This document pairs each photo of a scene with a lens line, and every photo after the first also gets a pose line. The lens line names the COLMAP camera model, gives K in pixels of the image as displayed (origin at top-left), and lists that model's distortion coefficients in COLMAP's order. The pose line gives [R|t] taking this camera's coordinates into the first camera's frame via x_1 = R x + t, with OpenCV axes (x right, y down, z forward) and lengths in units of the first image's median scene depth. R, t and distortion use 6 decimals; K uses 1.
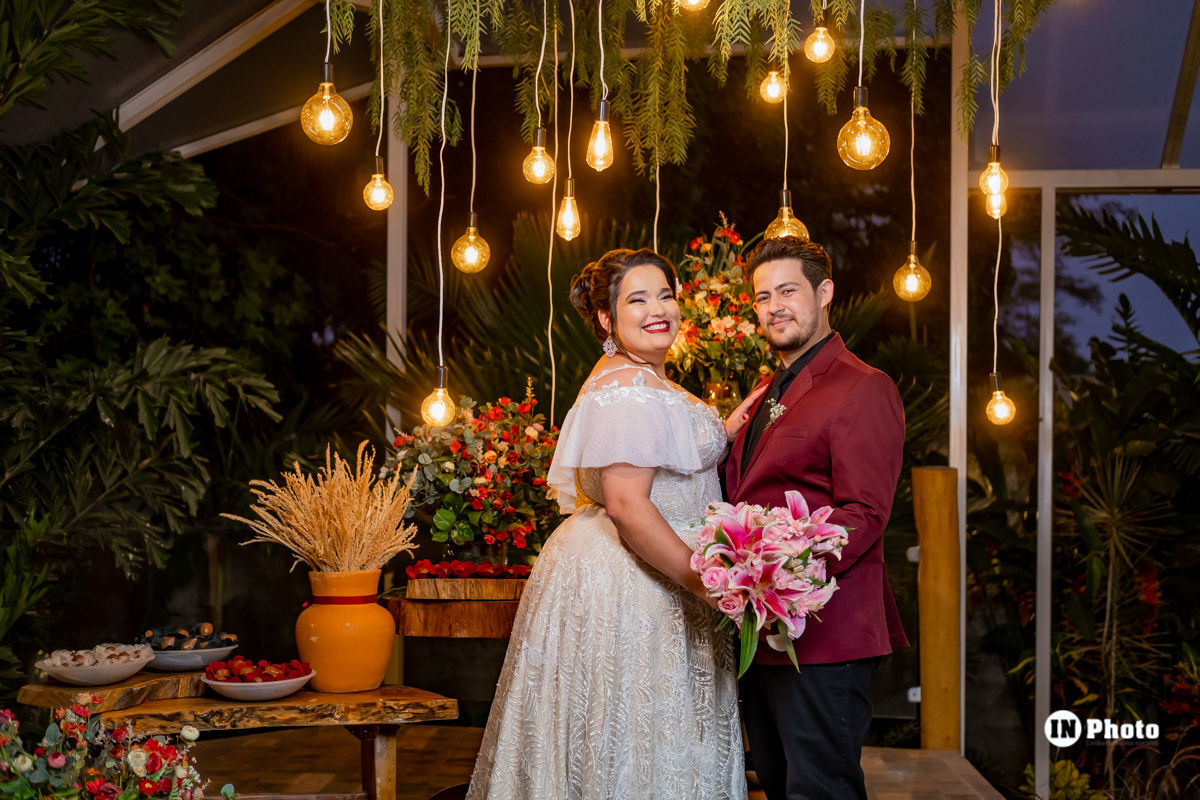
lens RADIAL K [[2132.1, 0, 568.2], [0, 2132.1, 398.3], [0, 0, 1]] dist [-0.060434, 0.296469]
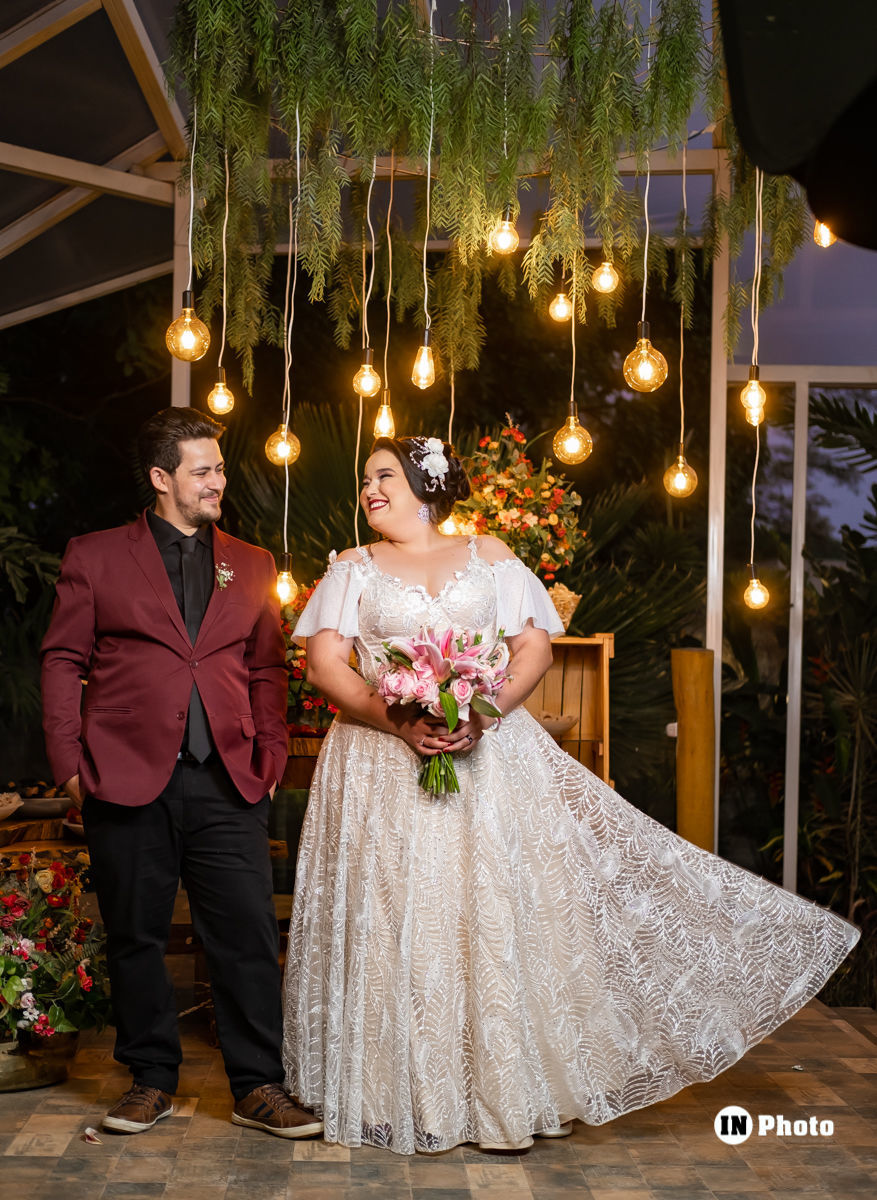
lens RADIAL K [[2570.6, 0, 438.5], [0, 2570.6, 600.0], [0, 0, 1]] dist [-0.032453, -0.158118]
pose [[0.996684, 0.012026, 0.080470, -0.069984], [-0.012789, 0.999878, 0.008969, -0.002347], [-0.080352, -0.009968, 0.996717, -0.325310]]
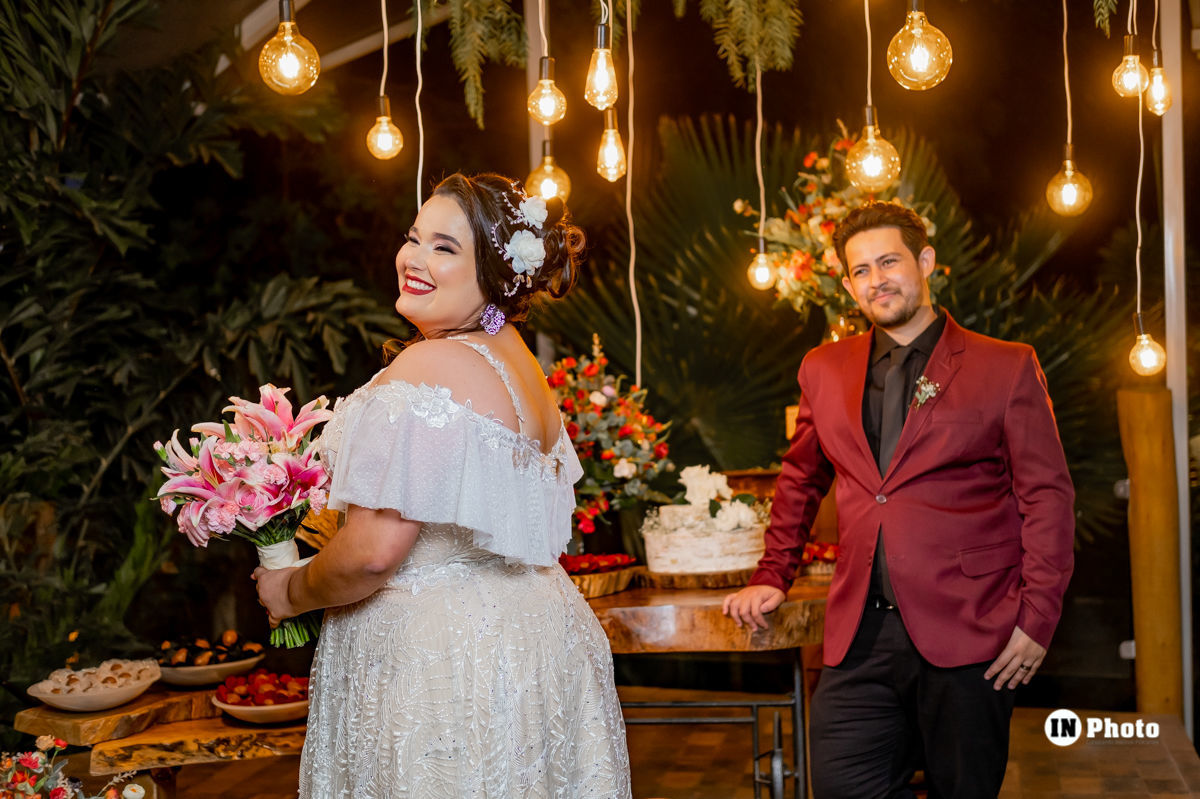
lens RADIAL K [[2132.1, 0, 568.2], [0, 2132.1, 397.8], [0, 0, 1]] dist [-0.060434, 0.296469]
pose [[0.983152, -0.032355, -0.179906, 0.115656], [0.045620, 0.996497, 0.070090, -0.041645], [0.177008, -0.077117, 0.981184, 0.134039]]
